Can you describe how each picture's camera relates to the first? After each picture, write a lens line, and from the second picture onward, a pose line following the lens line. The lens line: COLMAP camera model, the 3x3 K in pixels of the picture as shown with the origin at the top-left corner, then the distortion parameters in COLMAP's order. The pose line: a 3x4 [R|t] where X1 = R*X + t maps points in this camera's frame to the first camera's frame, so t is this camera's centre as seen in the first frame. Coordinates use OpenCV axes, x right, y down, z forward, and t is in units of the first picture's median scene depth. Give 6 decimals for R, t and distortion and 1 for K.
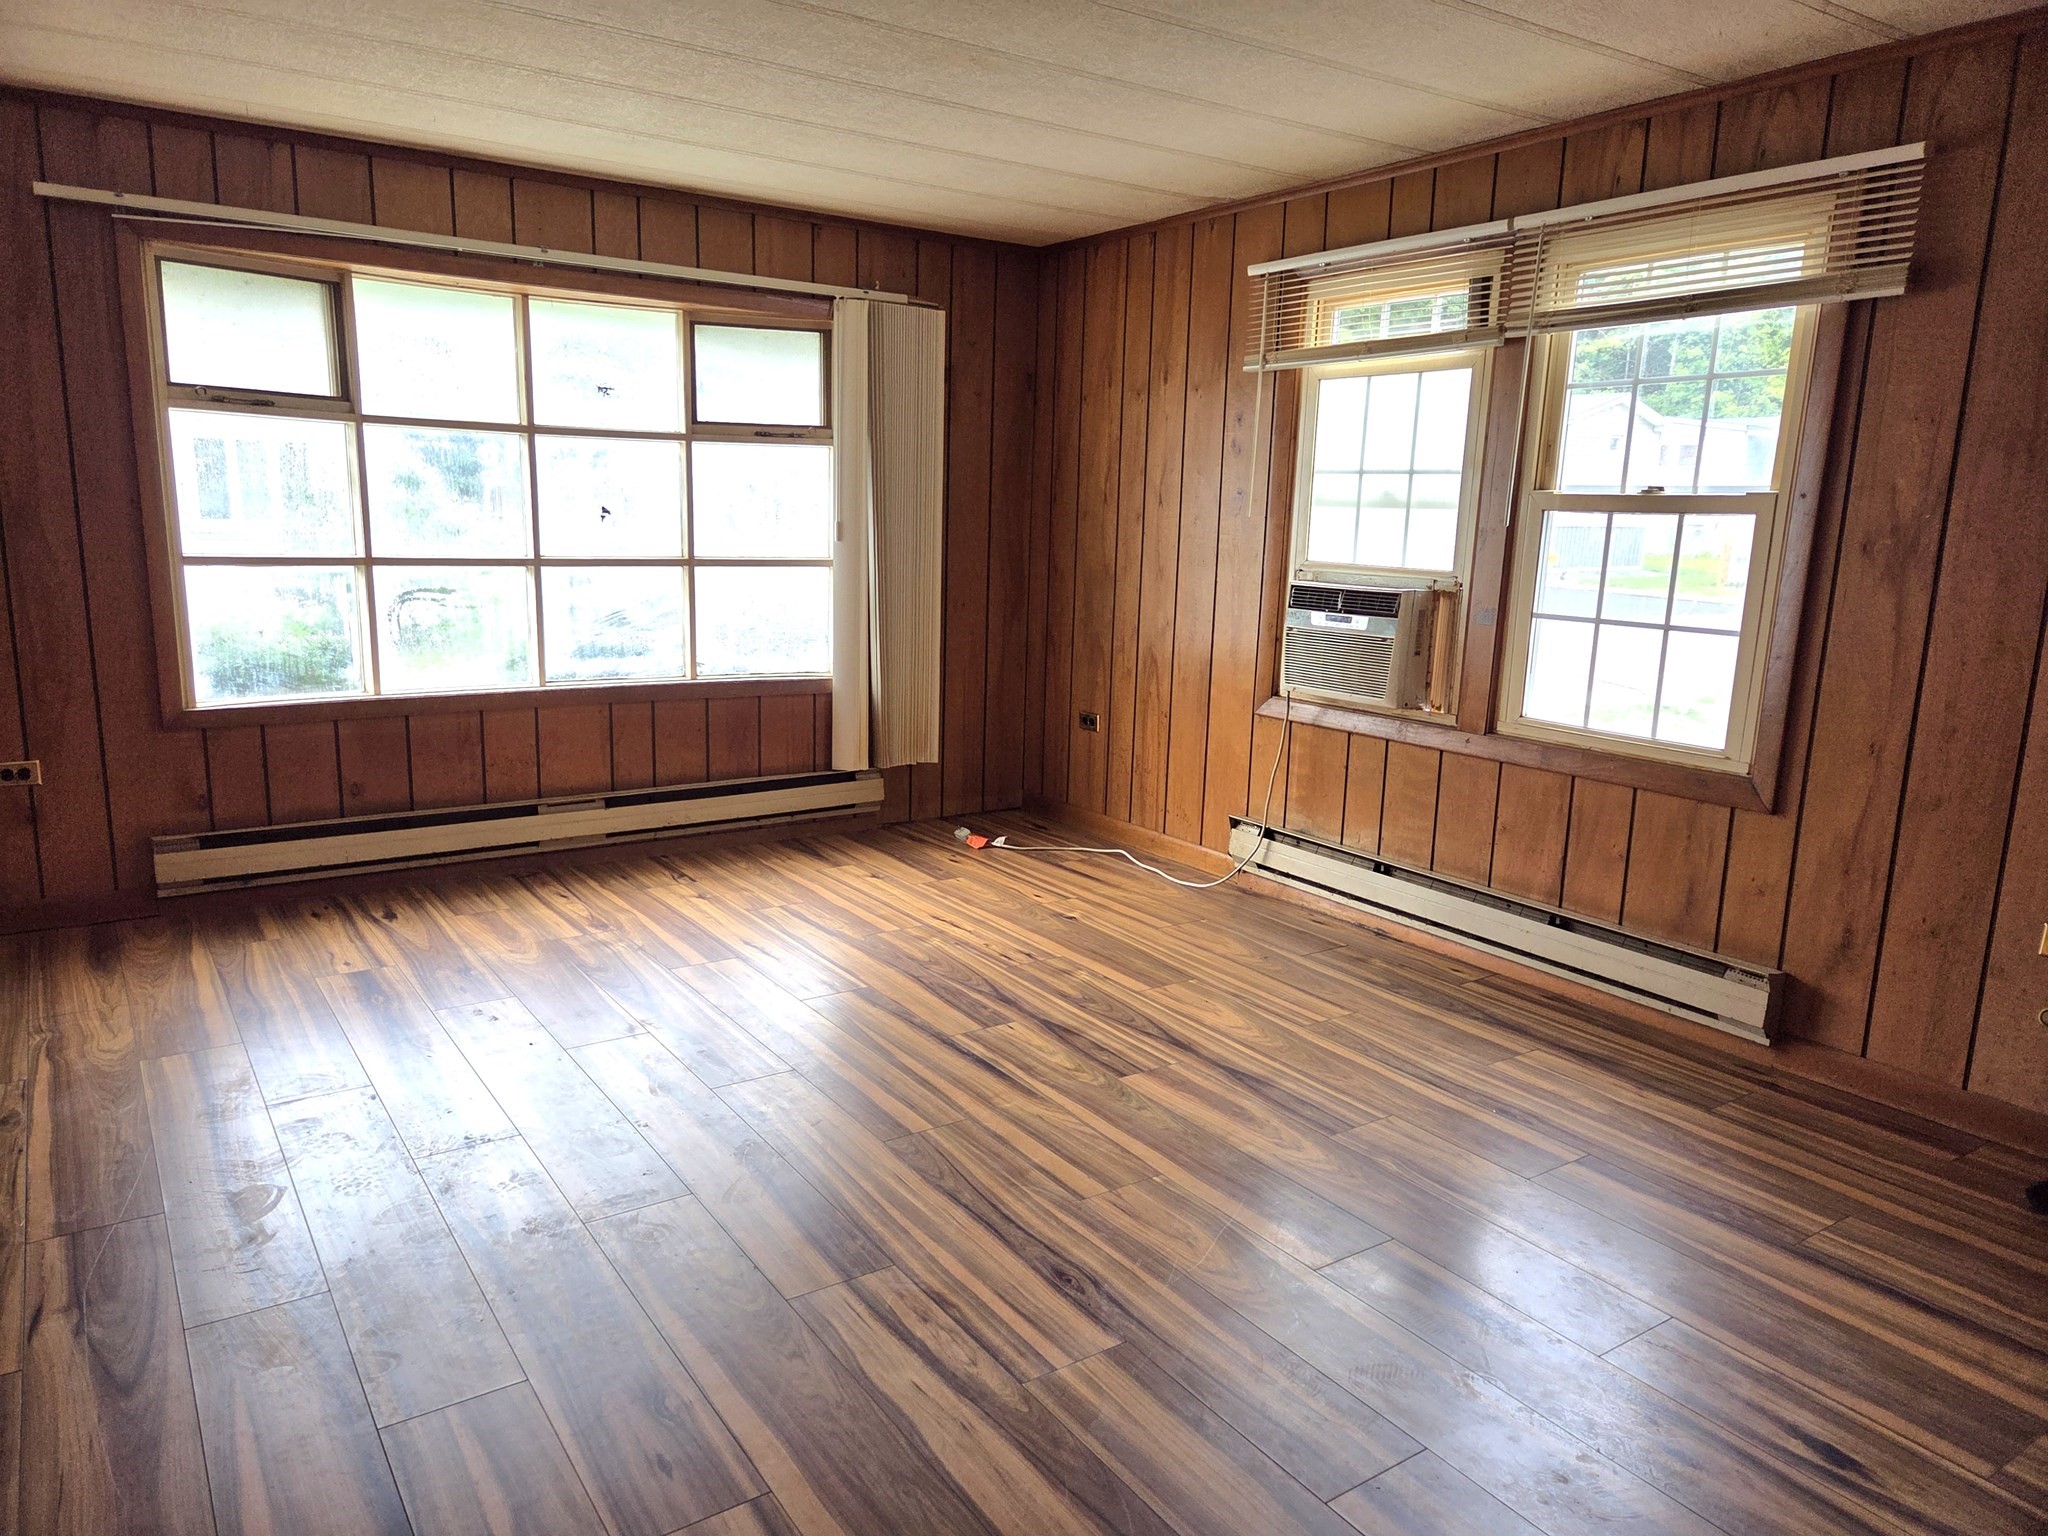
lens RADIAL K [[1369.0, 0, 1018.6], [0, 1369.0, 773.6], [0, 0, 1]] dist [0.058789, -0.042632]
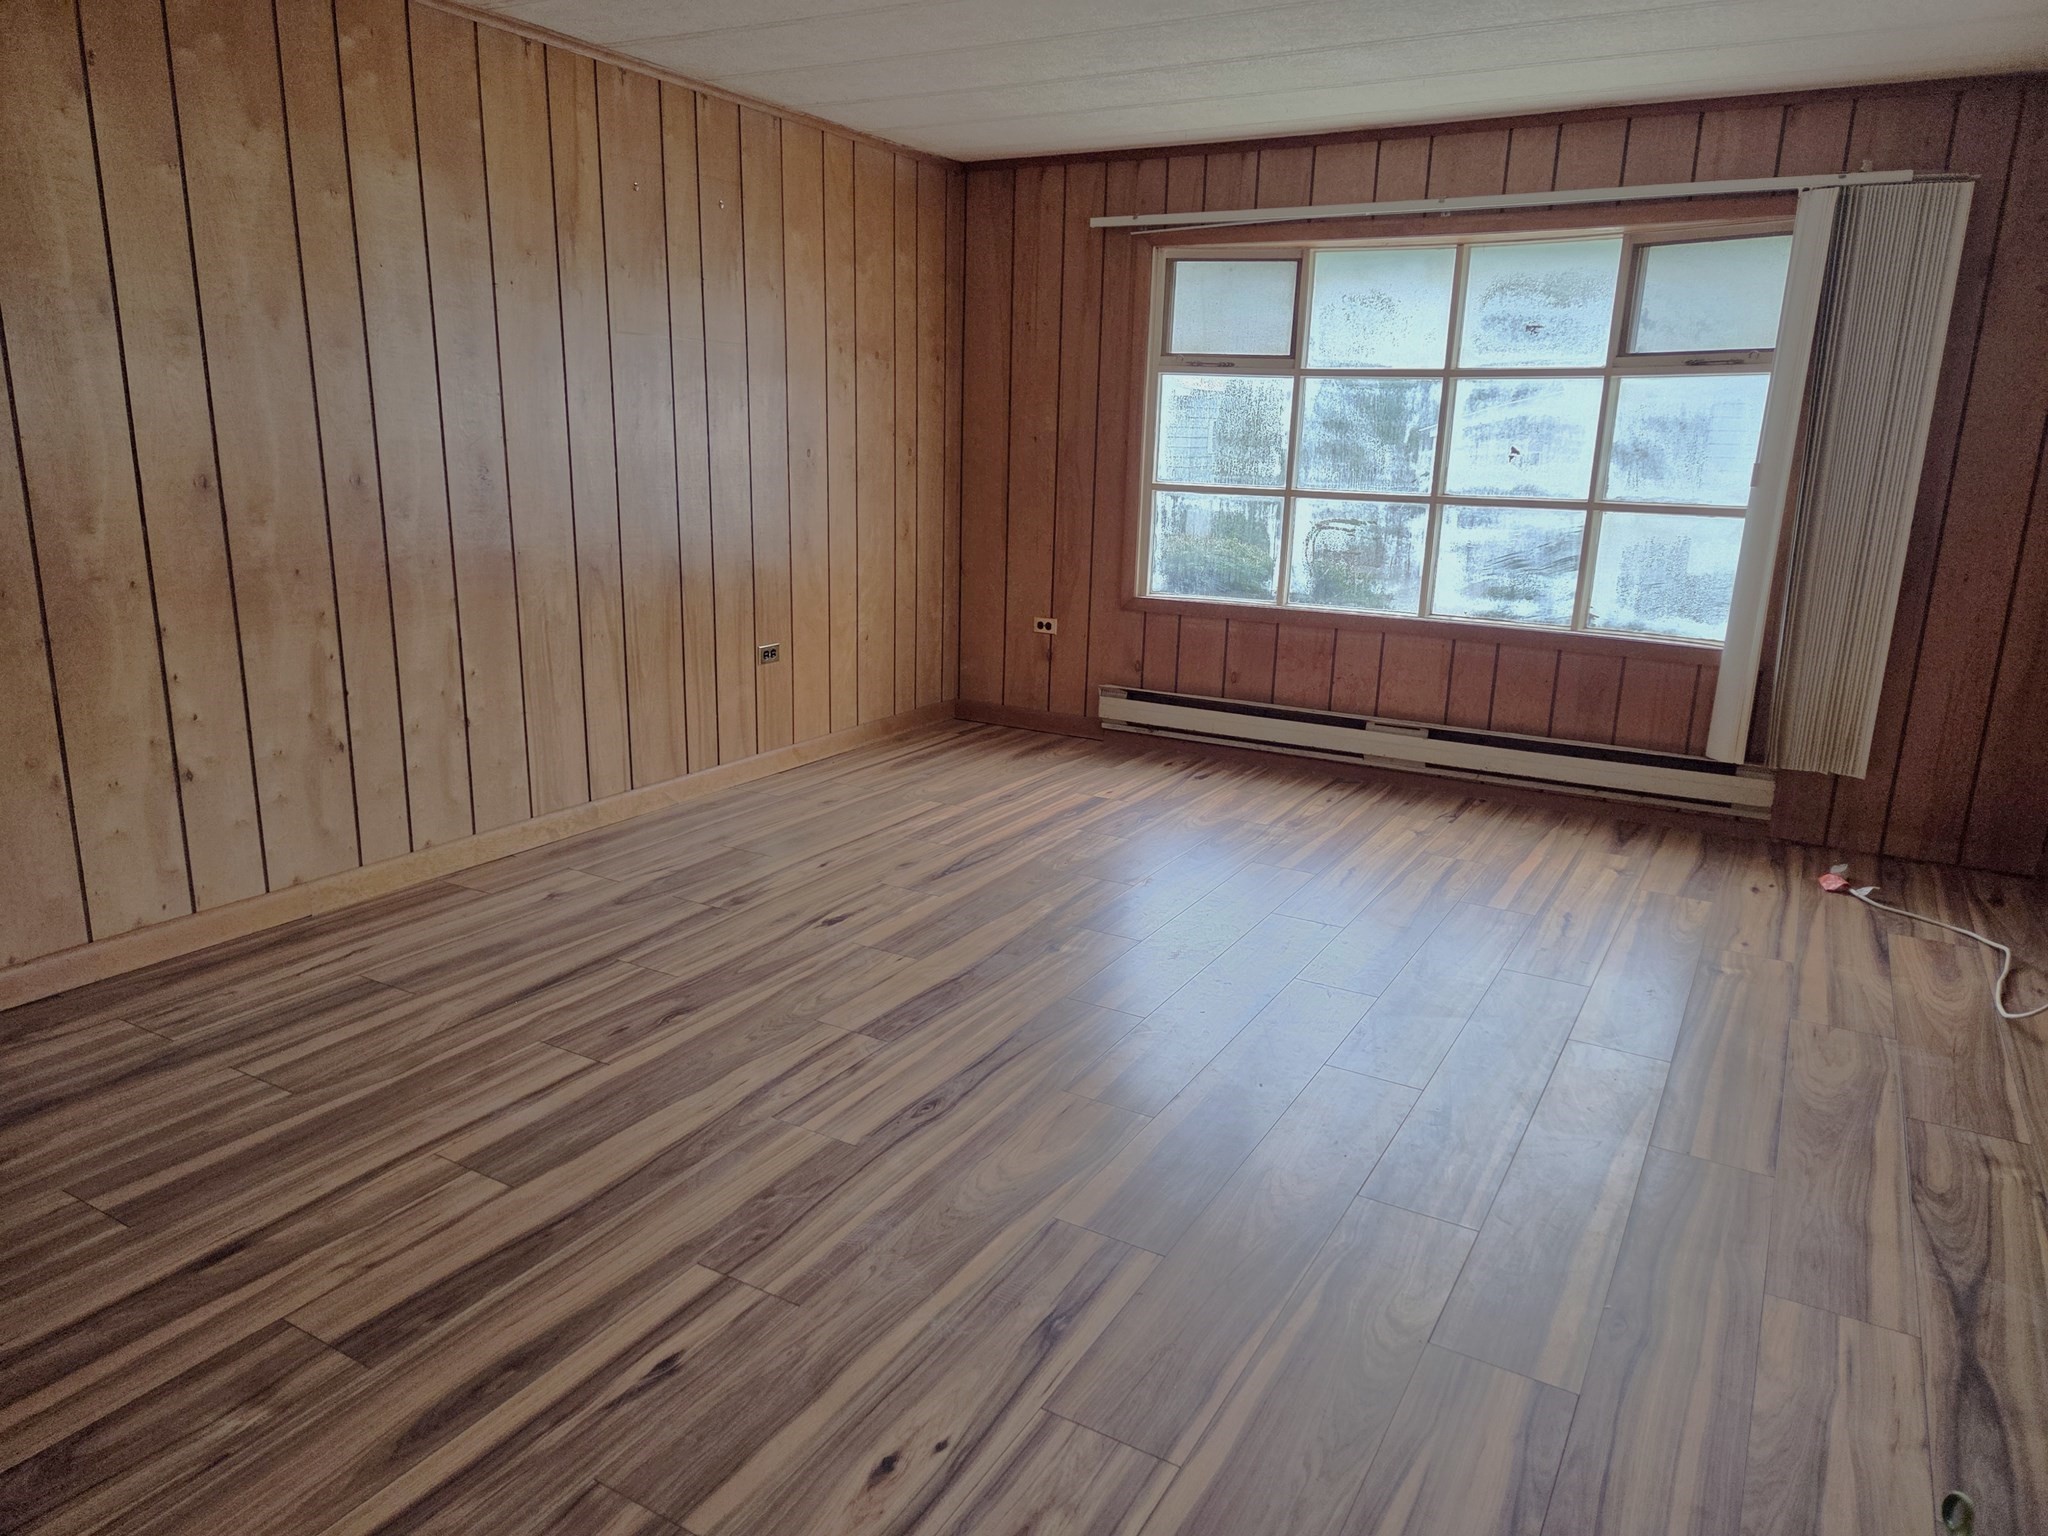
lens RADIAL K [[1369.0, 0, 1016.6], [0, 1369.0, 773.8], [0, 0, 1]] dist [0.058789, -0.042632]
pose [[0.434225, 0.207927, -0.876479, 0.505961], [-0.188311, 0.972450, 0.137401, -0.034998], [0.880902, 0.105387, 0.461417, 0.259494]]
